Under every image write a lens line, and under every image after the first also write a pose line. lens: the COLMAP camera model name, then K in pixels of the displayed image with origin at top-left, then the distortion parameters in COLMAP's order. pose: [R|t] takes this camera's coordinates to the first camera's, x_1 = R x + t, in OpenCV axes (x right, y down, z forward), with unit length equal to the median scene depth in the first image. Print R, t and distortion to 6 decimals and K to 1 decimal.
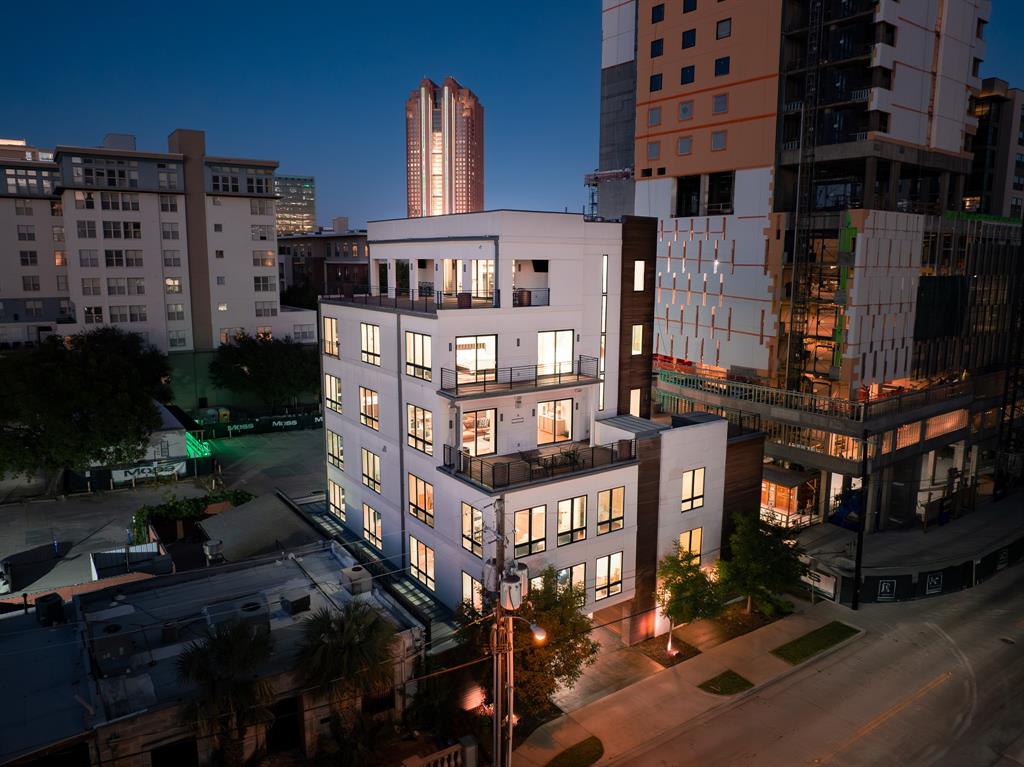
lens RADIAL K [[725.6, 0, 509.4], [0, 725.6, 379.7], [0, 0, 1]] dist [-0.039045, 0.009371]
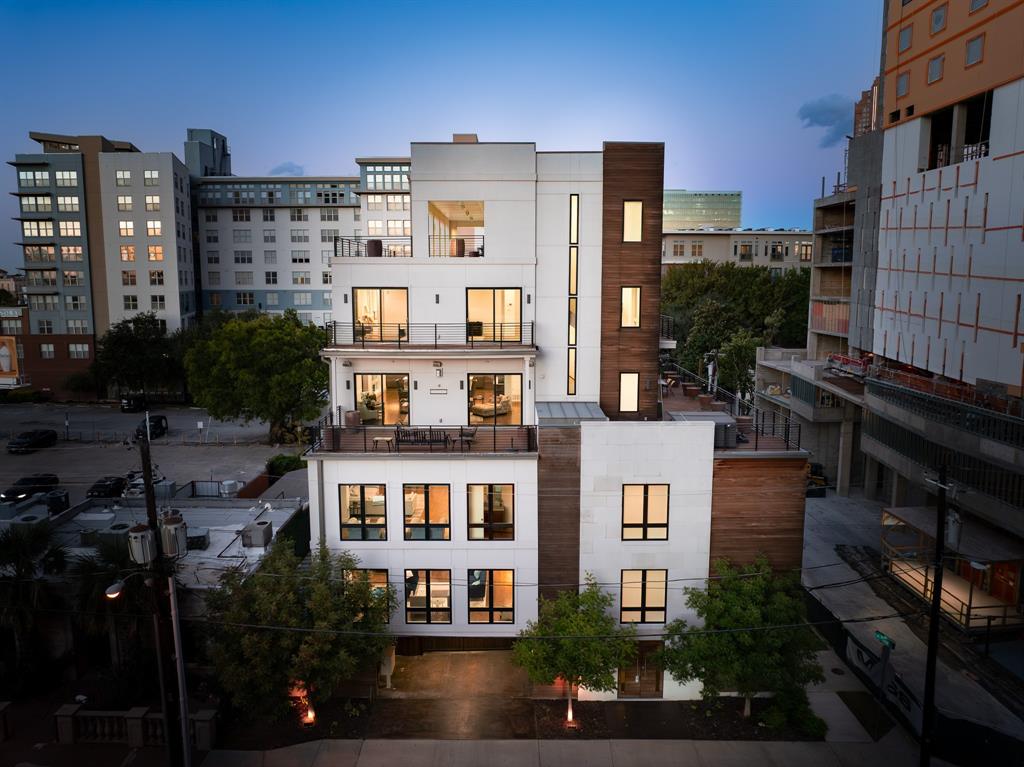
lens RADIAL K [[725.6, 0, 508.7], [0, 725.6, 381.8], [0, 0, 1]] dist [-0.039045, 0.009371]
pose [[0.818364, 0.072752, -0.570077, 0.529950], [-0.088878, 0.996042, -0.000473, 0.035633], [0.567787, 0.051055, 0.821591, 0.324677]]
